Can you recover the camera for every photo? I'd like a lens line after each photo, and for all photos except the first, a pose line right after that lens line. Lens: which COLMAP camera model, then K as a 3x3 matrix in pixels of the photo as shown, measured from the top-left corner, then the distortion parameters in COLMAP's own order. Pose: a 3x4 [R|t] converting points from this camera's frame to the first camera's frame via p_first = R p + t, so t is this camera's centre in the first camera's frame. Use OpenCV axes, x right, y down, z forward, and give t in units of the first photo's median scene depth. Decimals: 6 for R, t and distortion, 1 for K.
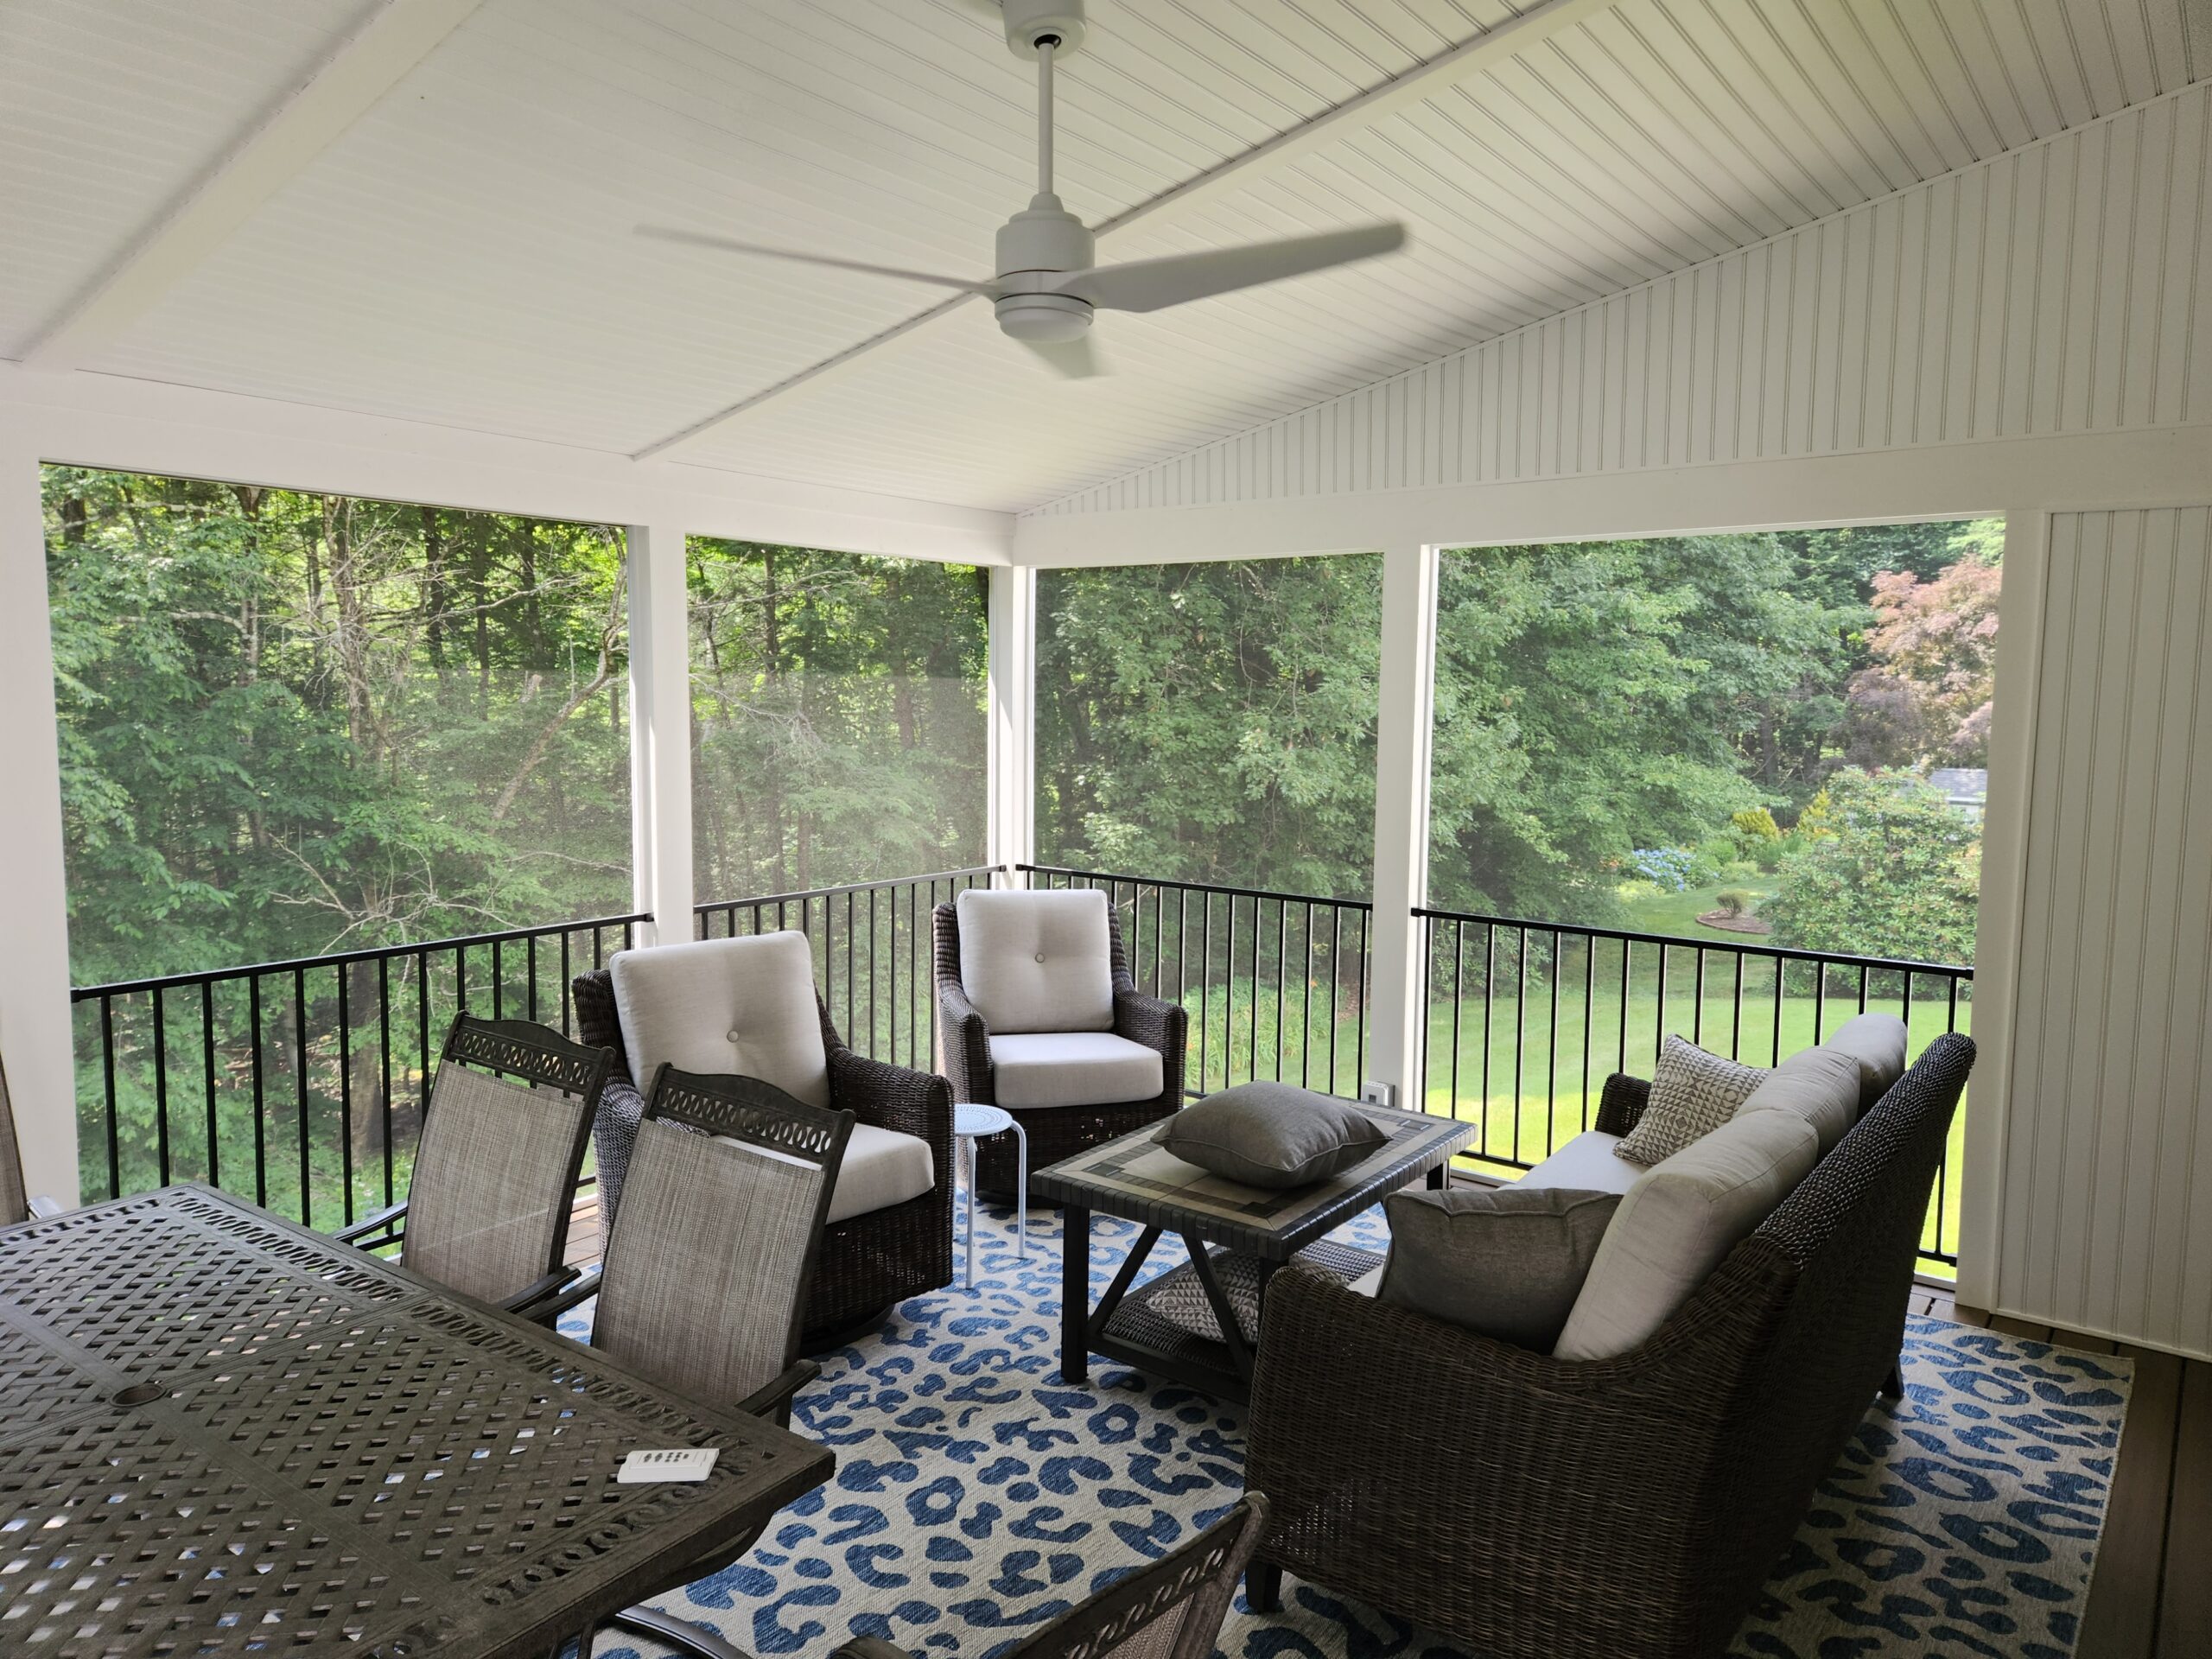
lens RADIAL K [[1484.3, 0, 1104.5], [0, 1484.3, 825.0], [0, 0, 1]] dist [0.001735, -0.000057]
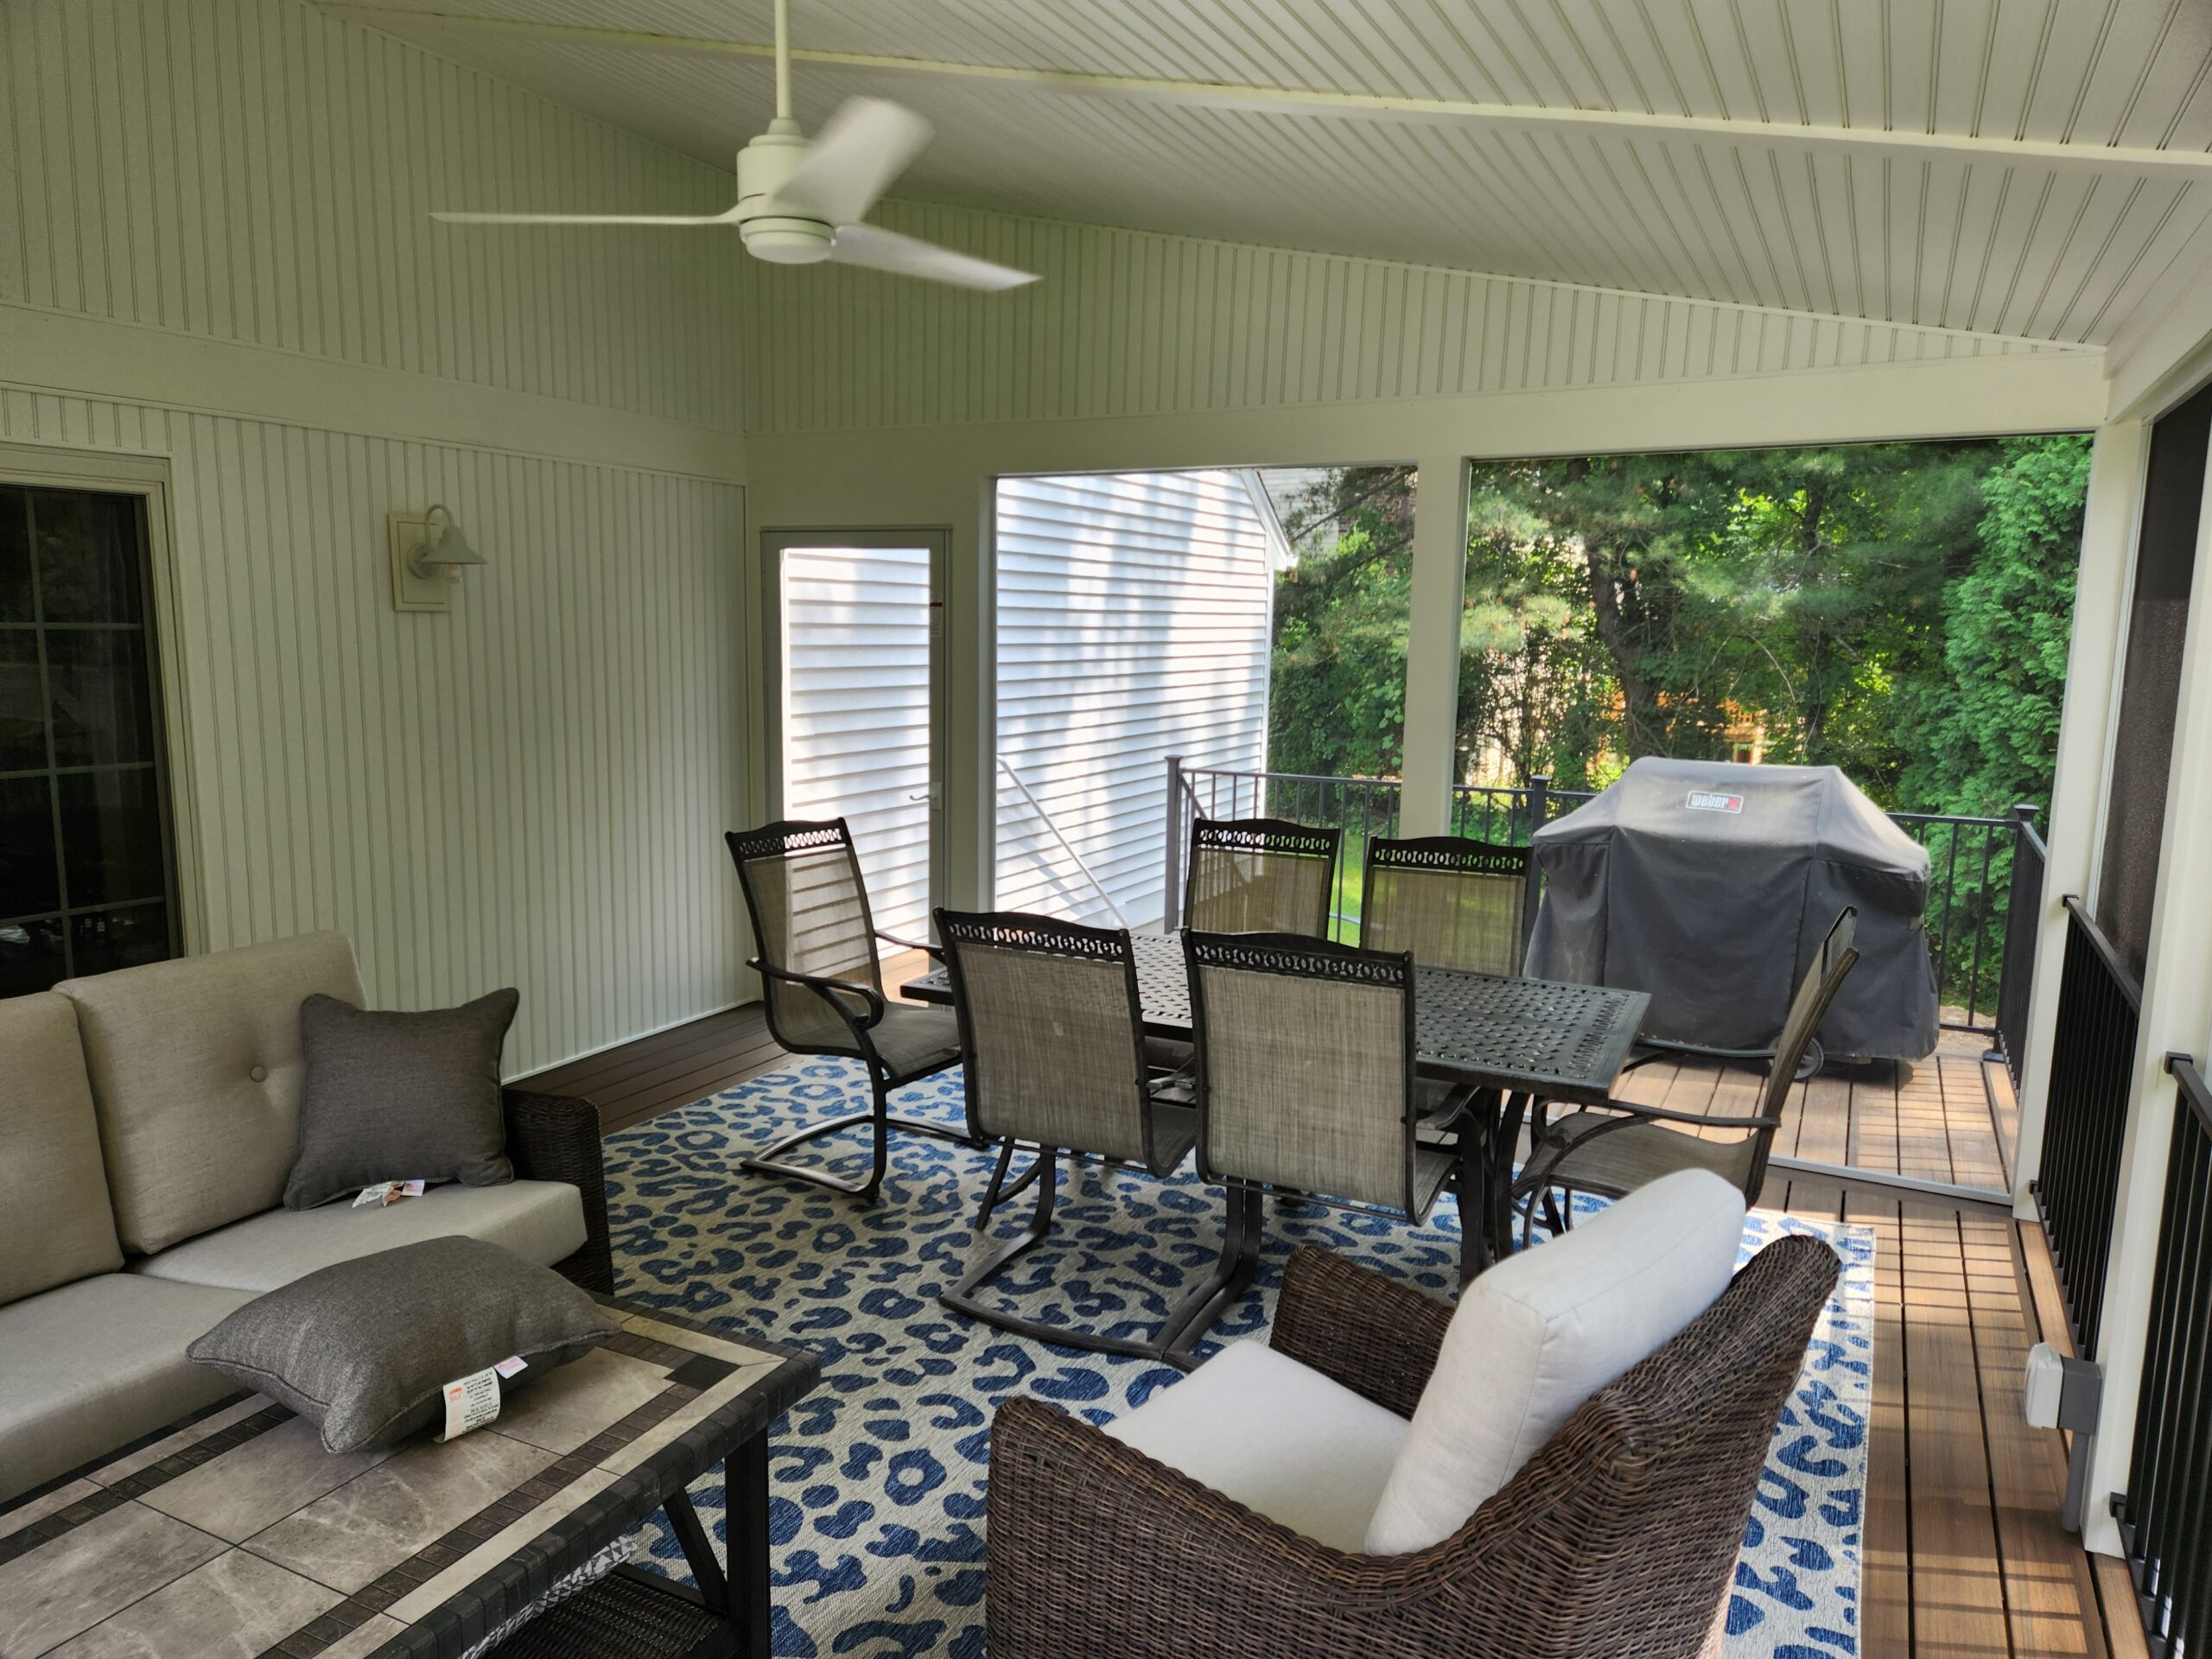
lens RADIAL K [[1484.3, 0, 1108.7], [0, 1484.3, 830.5], [0, 0, 1]] dist [0.001735, -0.000057]
pose [[-0.984580, -0.009219, -0.174693, -0.068385], [-0.050591, 0.970944, 0.233899, -0.167633], [0.167461, 0.239131, -0.956438, 1.851249]]
